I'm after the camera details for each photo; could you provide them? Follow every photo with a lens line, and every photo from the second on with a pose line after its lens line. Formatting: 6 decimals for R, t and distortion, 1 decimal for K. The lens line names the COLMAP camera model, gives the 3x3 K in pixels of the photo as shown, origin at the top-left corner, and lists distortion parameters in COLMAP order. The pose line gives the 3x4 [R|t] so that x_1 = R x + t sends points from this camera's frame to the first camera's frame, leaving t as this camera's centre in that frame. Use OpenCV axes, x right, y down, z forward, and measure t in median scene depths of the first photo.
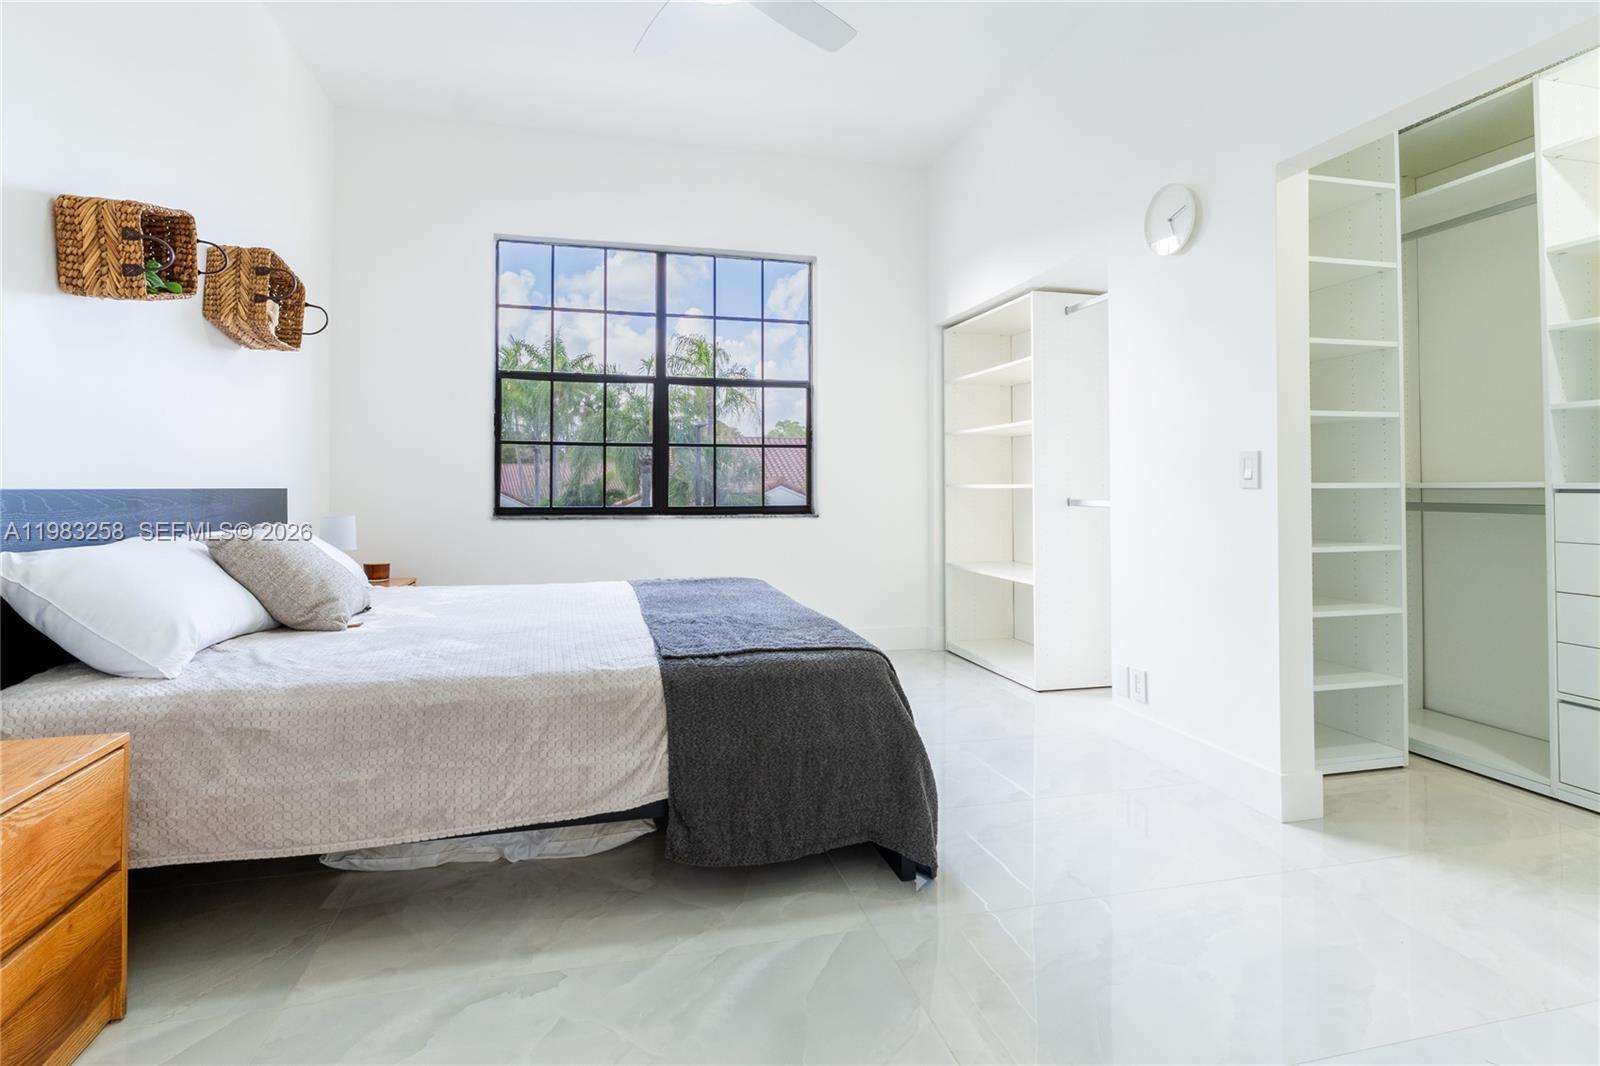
lens RADIAL K [[833.3, 0, 802.3], [0, 833.3, 467.9], [0, 0, 1]] dist [-0.000397, 0.000214]
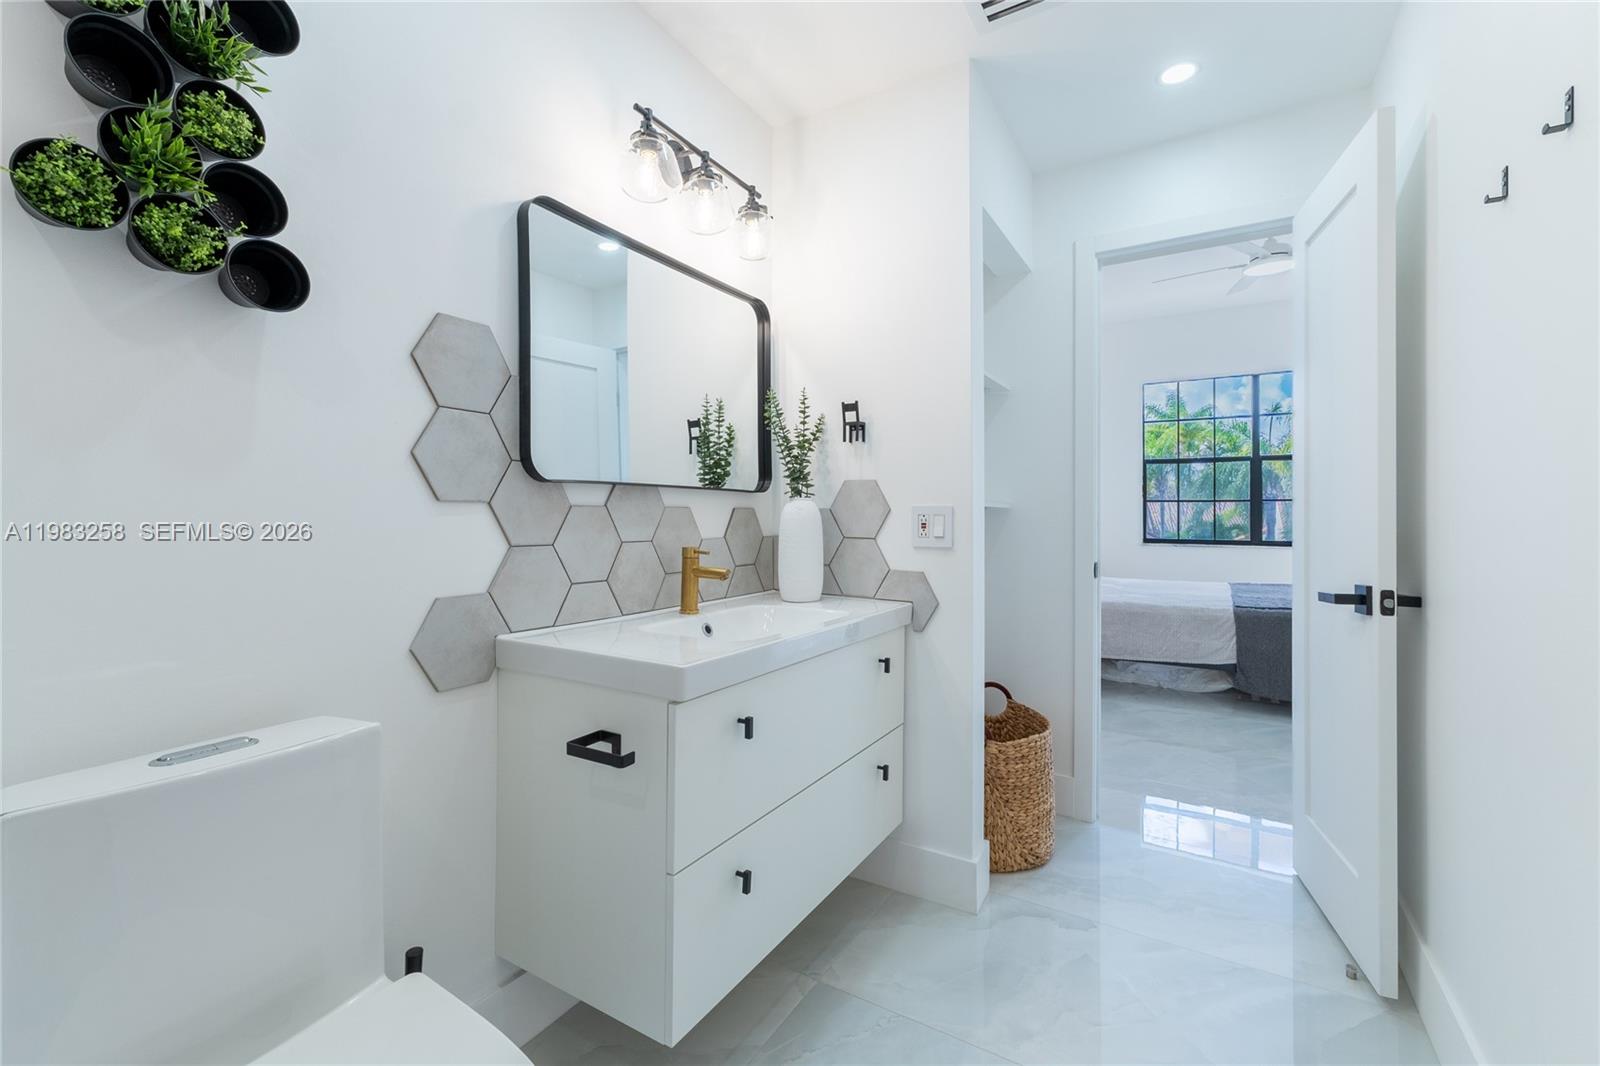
lens RADIAL K [[685.2, 0, 798.2], [0, 685.2, 502.7], [0, 0, 1]] dist [0.000814, 0.000058]
pose [[0.700378, -0.010143, -0.713700, 0.236522], [0.008123, 0.999948, -0.006239, -0.037107], [0.713726, -0.001428, 0.700424, -0.819437]]
